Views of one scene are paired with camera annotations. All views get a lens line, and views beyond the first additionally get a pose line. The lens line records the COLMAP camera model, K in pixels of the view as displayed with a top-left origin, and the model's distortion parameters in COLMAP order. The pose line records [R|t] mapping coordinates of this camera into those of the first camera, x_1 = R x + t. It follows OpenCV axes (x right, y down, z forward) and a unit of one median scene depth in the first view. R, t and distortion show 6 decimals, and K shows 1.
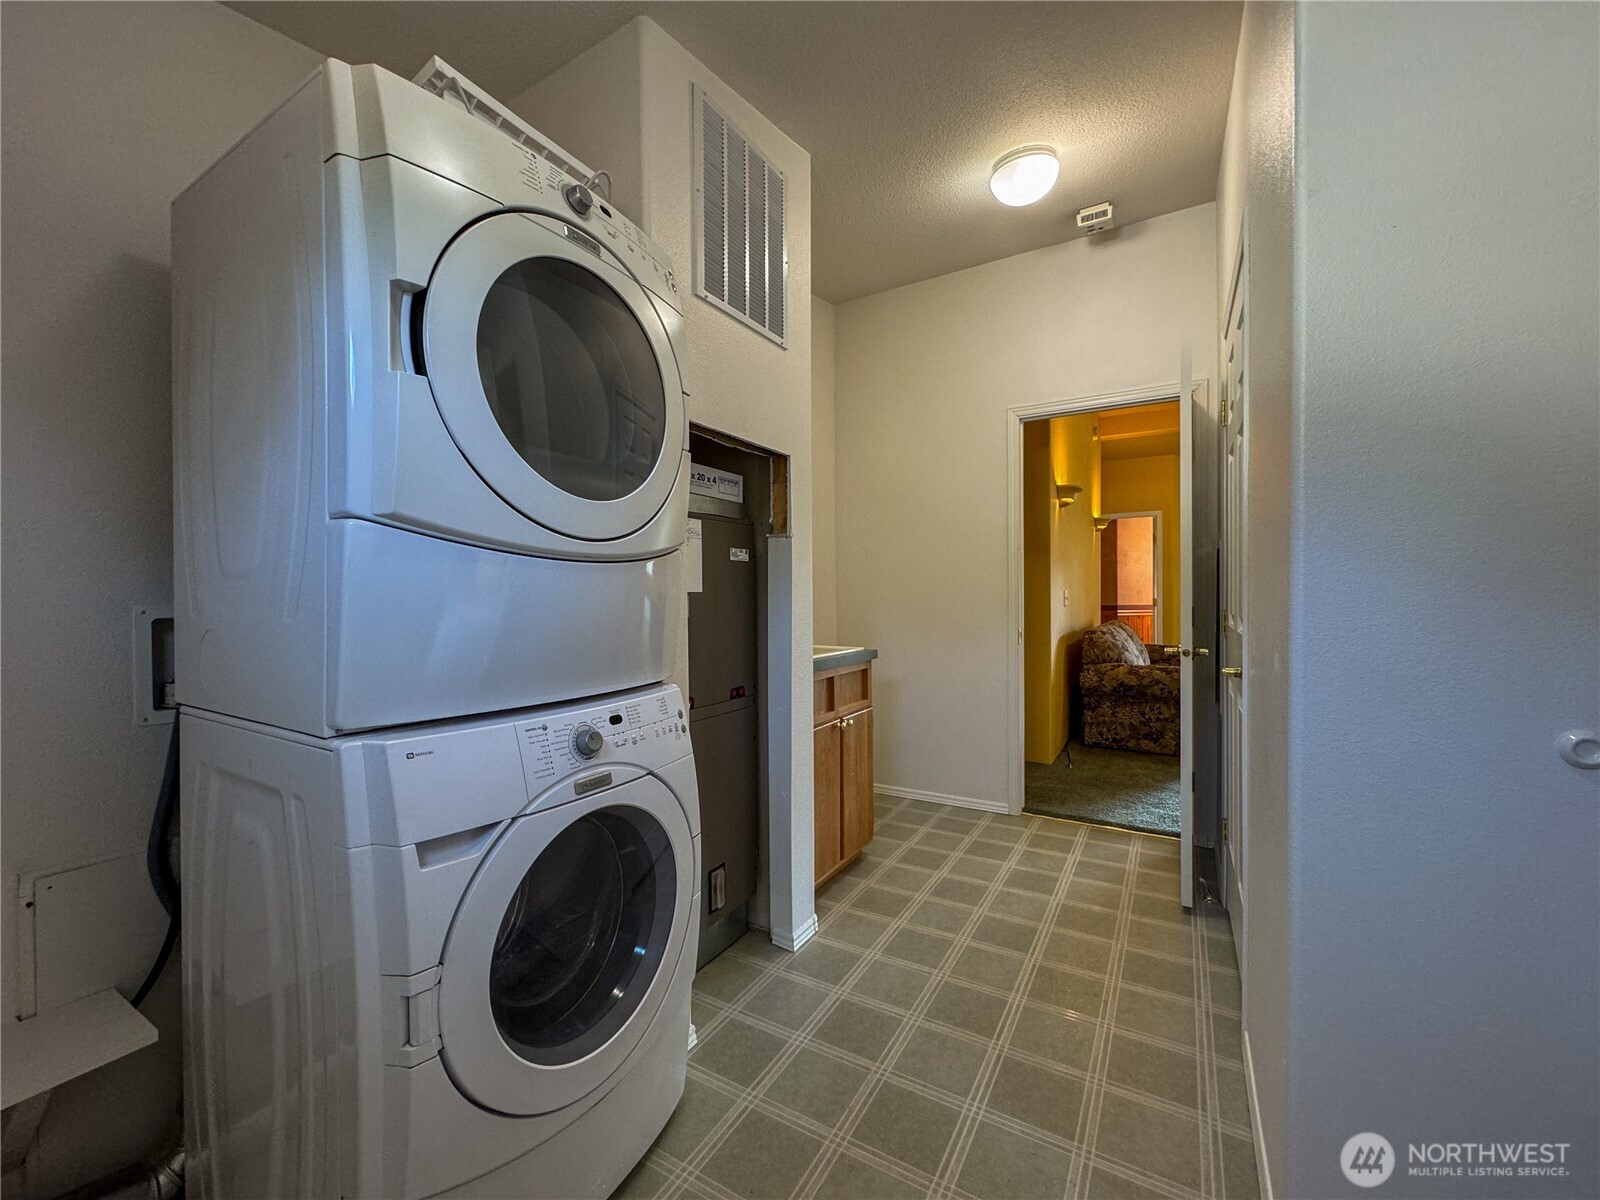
lens RADIAL K [[638.7, 0, 800.3], [0, 638.7, 600.0], [0, 0, 1]] dist [-0.003472, -0.000639]
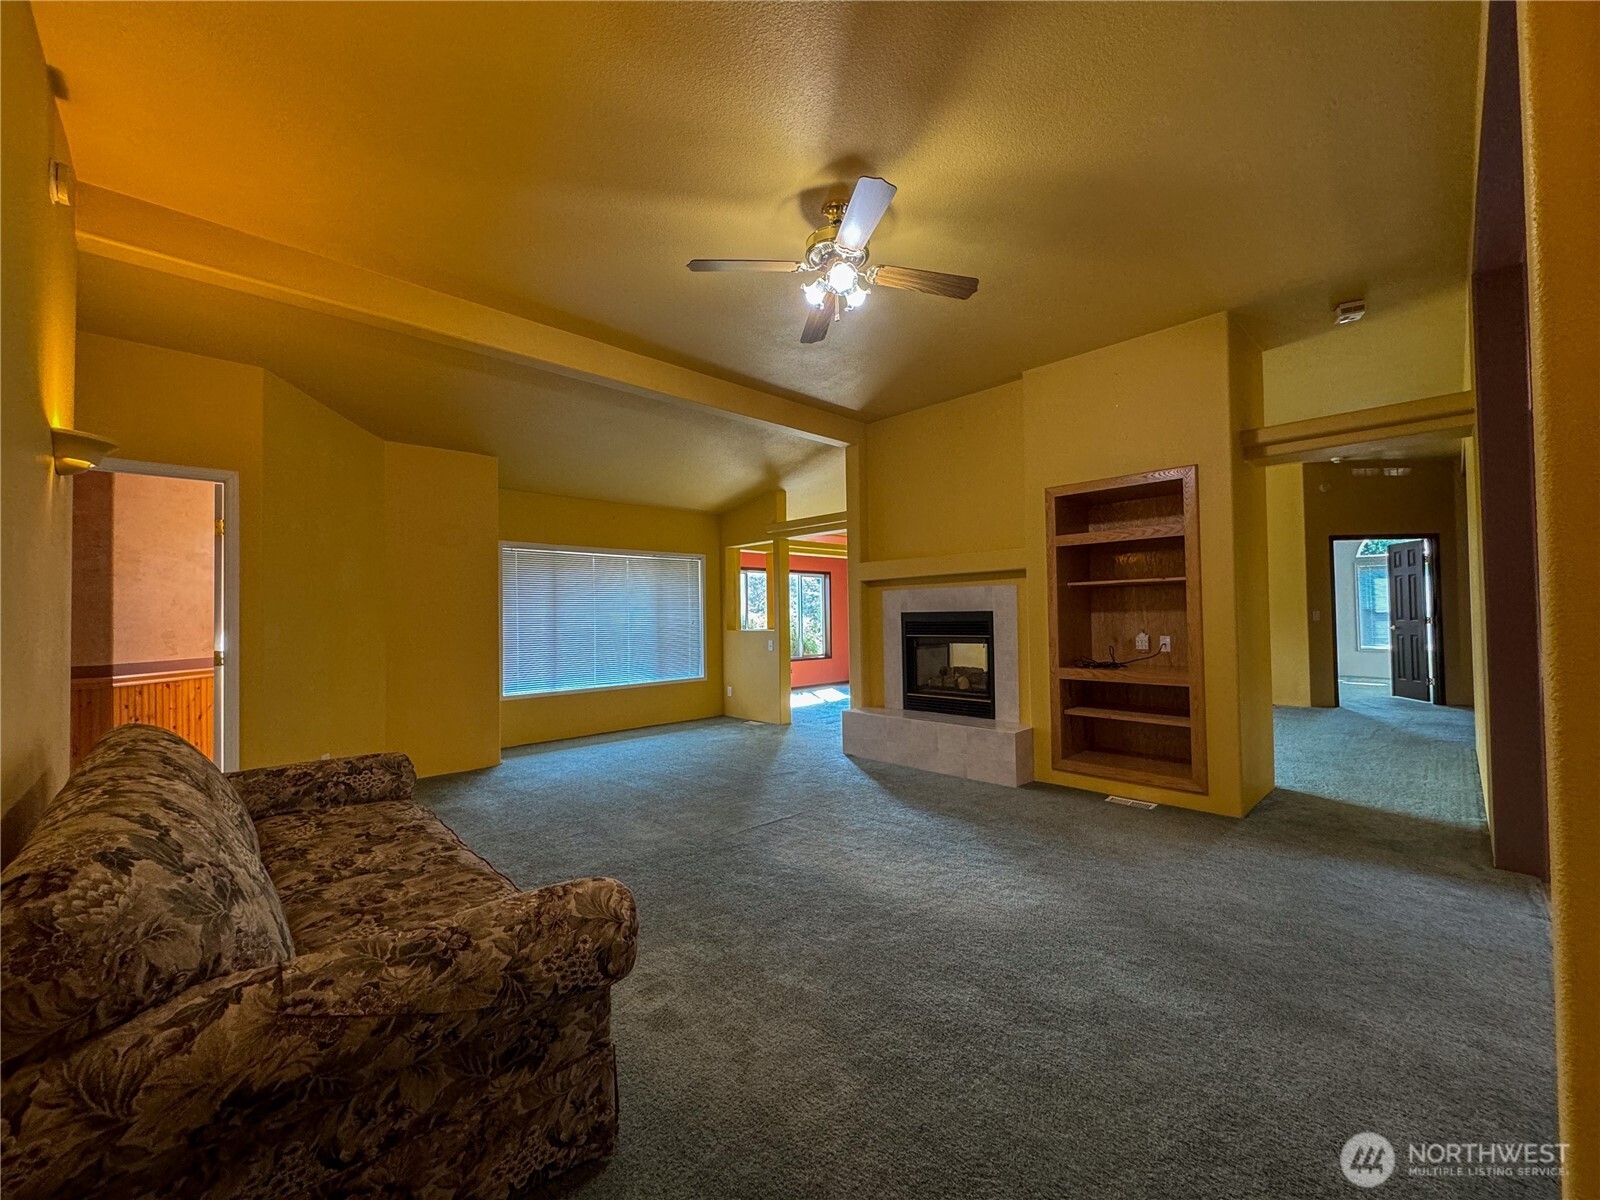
lens RADIAL K [[638.7, 0, 802.9], [0, 638.7, 600.4], [0, 0, 1]] dist [-0.003472, -0.000639]
pose [[0.257600, 0.022373, 0.965993, 0.240087], [0.023123, 0.999303, -0.029310, -0.019050], [-0.965975, 0.029887, 0.256903, 0.530707]]
